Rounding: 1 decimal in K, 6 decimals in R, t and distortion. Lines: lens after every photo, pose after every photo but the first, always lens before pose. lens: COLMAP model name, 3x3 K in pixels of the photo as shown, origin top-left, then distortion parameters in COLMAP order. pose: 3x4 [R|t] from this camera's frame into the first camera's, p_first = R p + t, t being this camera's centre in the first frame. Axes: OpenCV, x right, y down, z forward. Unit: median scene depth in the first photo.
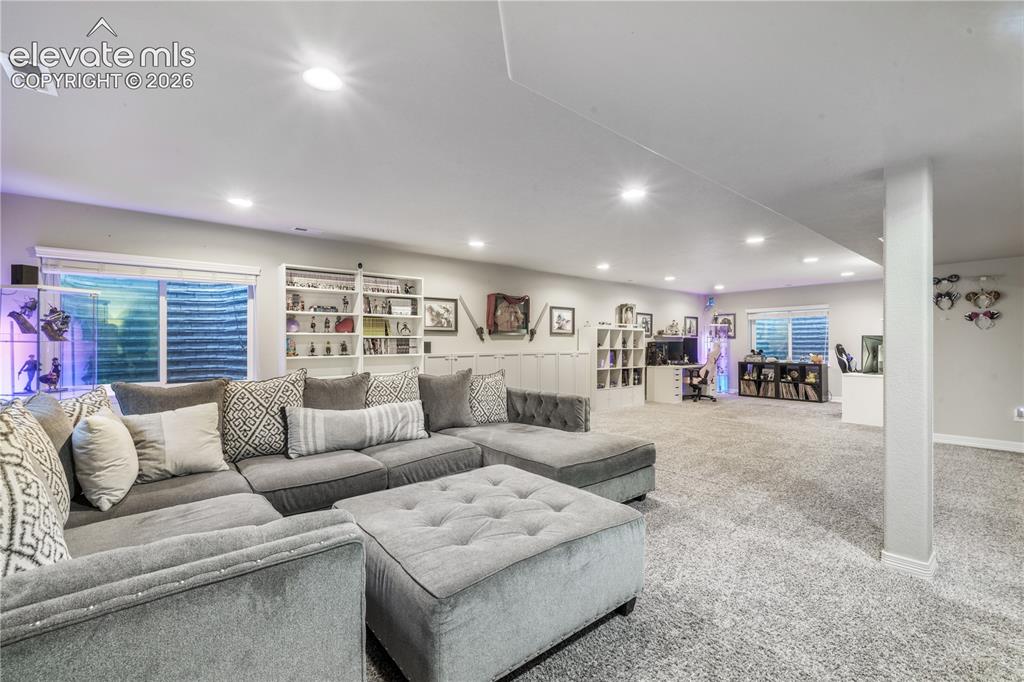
lens RADIAL K [[447.4, 0, 512.1], [0, 447.4, 341.3], [0, 0, 1]] dist [0.008351, 0.000068]
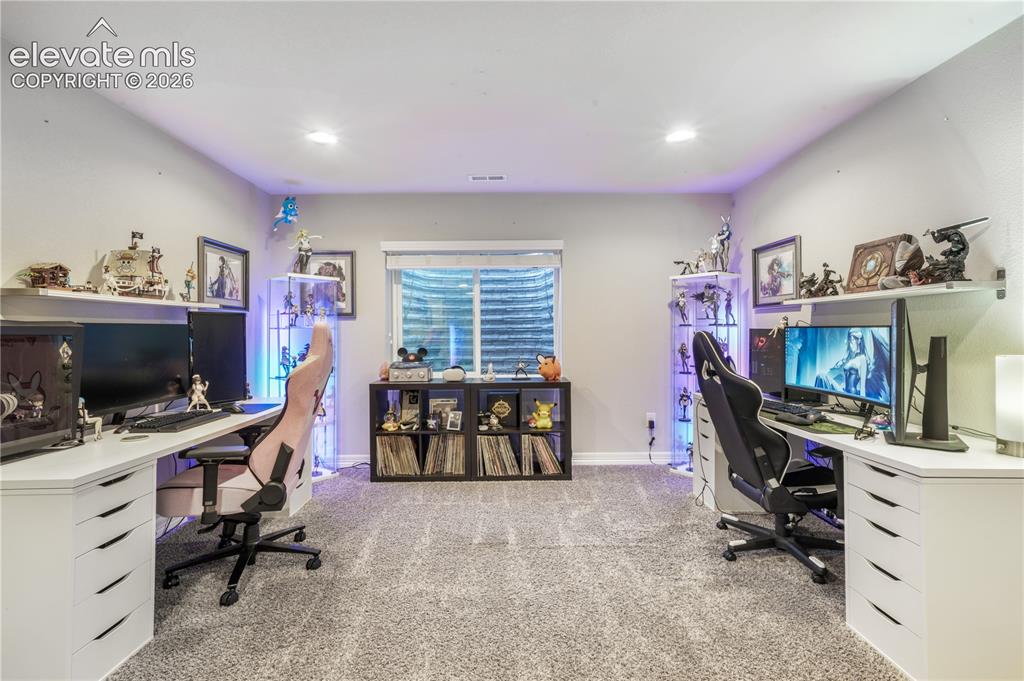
lens RADIAL K [[461.2, 0, 500.4], [0, 461.2, 329.6], [0, 0, 1]] dist [0.011473, -0.000173]
pose [[0.638090, 0.002351, 0.769958, 0.300135], [0.000220, 0.999995, -0.003235, 0.004759], [-0.769962, 0.002234, 0.638086, 0.710400]]
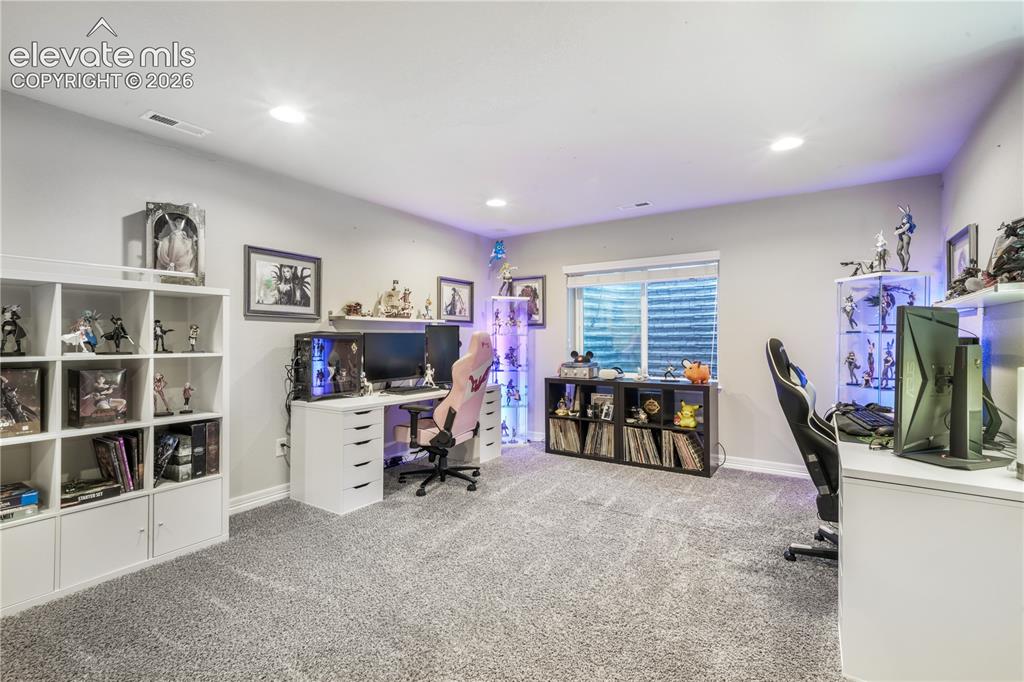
lens RADIAL K [[461.2, 0, 524.8], [0, 461.2, 339.7], [0, 0, 1]] dist [0.011473, -0.000173]
pose [[0.954342, 0.000410, 0.298714, 0.353484], [-0.002546, 0.999974, 0.006761, 0.003817], [-0.298704, -0.007213, 0.954319, 0.573156]]
